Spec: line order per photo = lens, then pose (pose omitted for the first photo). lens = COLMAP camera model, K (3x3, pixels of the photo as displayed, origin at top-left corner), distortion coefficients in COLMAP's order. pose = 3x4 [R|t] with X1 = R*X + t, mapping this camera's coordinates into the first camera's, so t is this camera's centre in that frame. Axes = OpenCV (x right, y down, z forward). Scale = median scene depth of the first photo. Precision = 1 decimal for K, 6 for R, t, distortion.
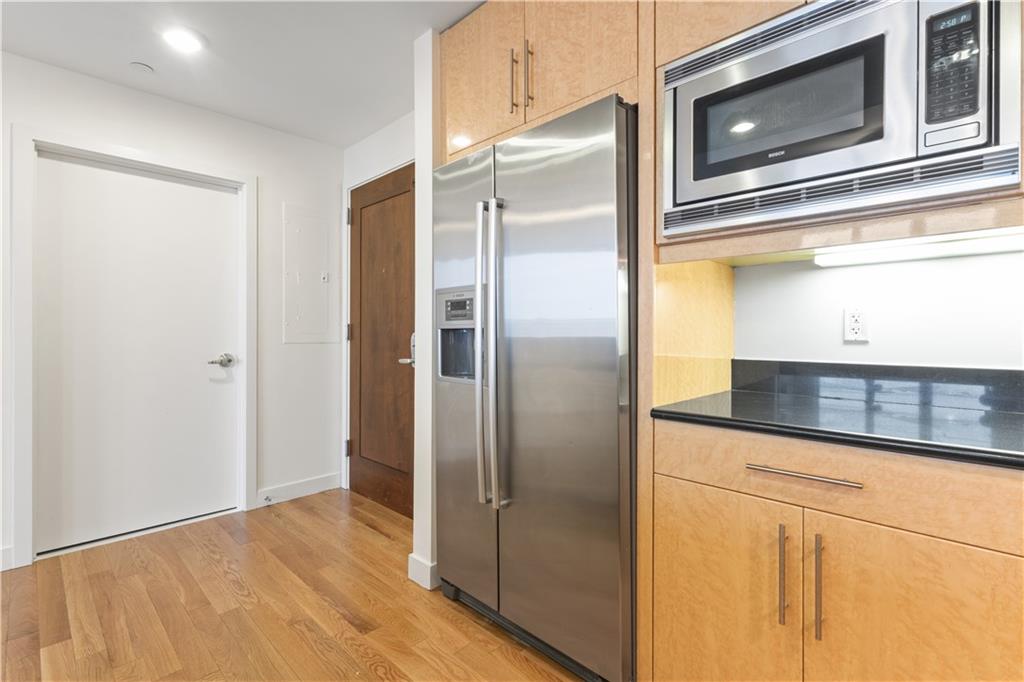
lens RADIAL K [[476.8, 0, 514.6], [0, 476.8, 335.0], [0, 0, 1]] dist [0.003191, 0.000559]
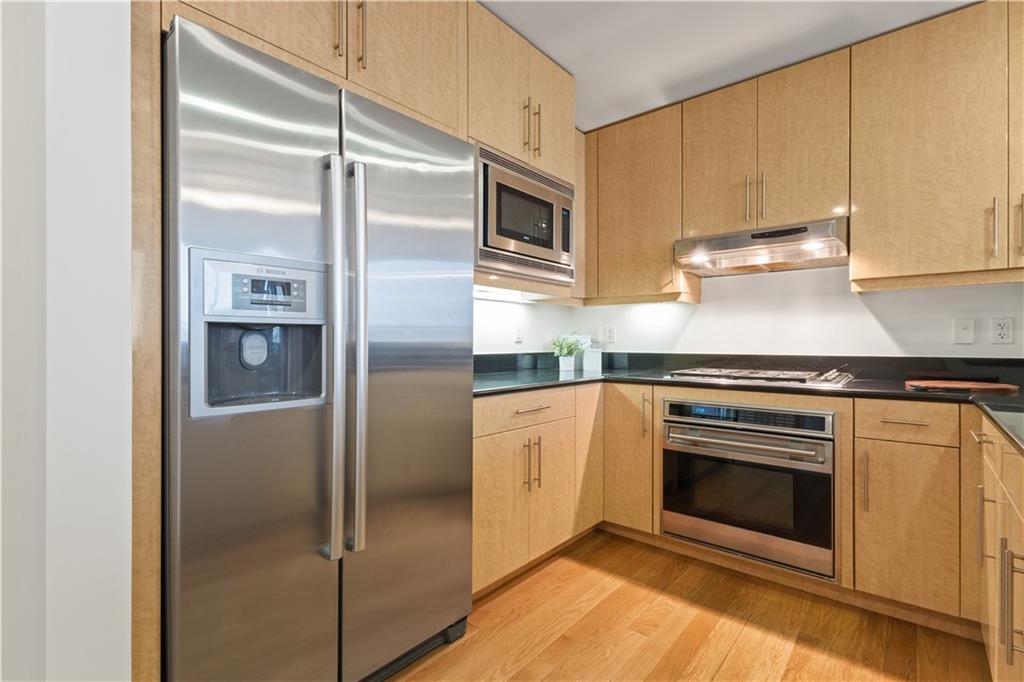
lens RADIAL K [[476.8, 0, 511.2], [0, 476.8, 344.8], [0, 0, 1]] dist [0.003191, 0.000559]
pose [[-0.078255, -0.005649, 0.996917, -1.154336], [0.003240, 0.999977, 0.005921, 0.018366], [-0.996928, 0.003694, -0.078235, 1.086745]]
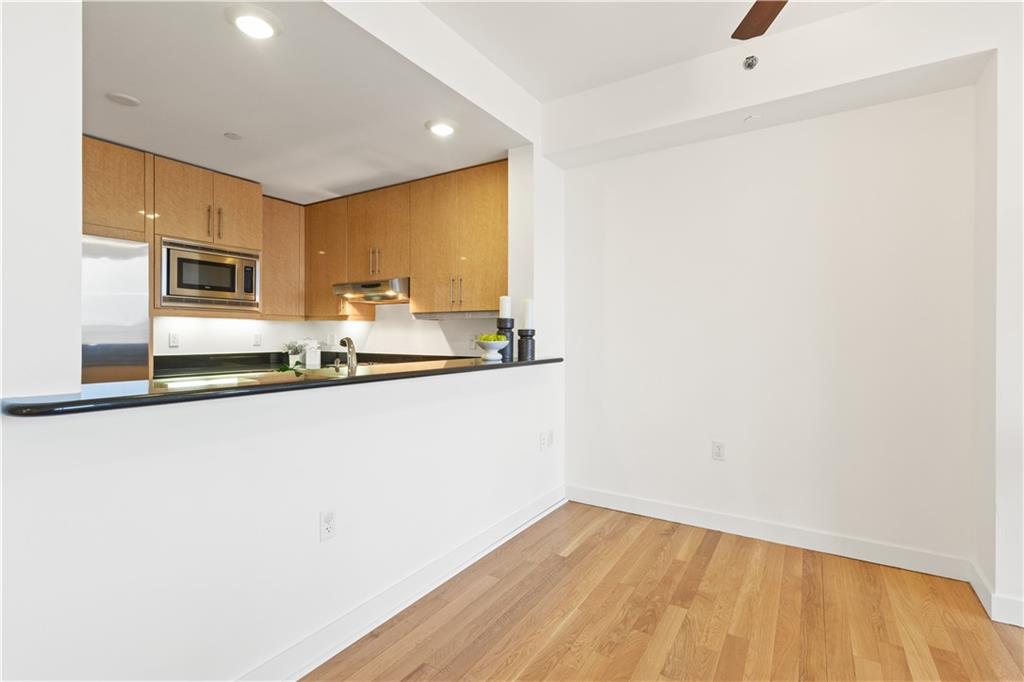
lens RADIAL K [[476.8, 0, 513.3], [0, 476.8, 336.3], [0, 0, 1]] dist [0.003191, 0.000559]
pose [[-0.215060, -0.004632, 0.976590, -2.673407], [-0.003180, 0.999987, 0.004043, -0.068364], [-0.976596, -0.002236, -0.215072, -0.264692]]
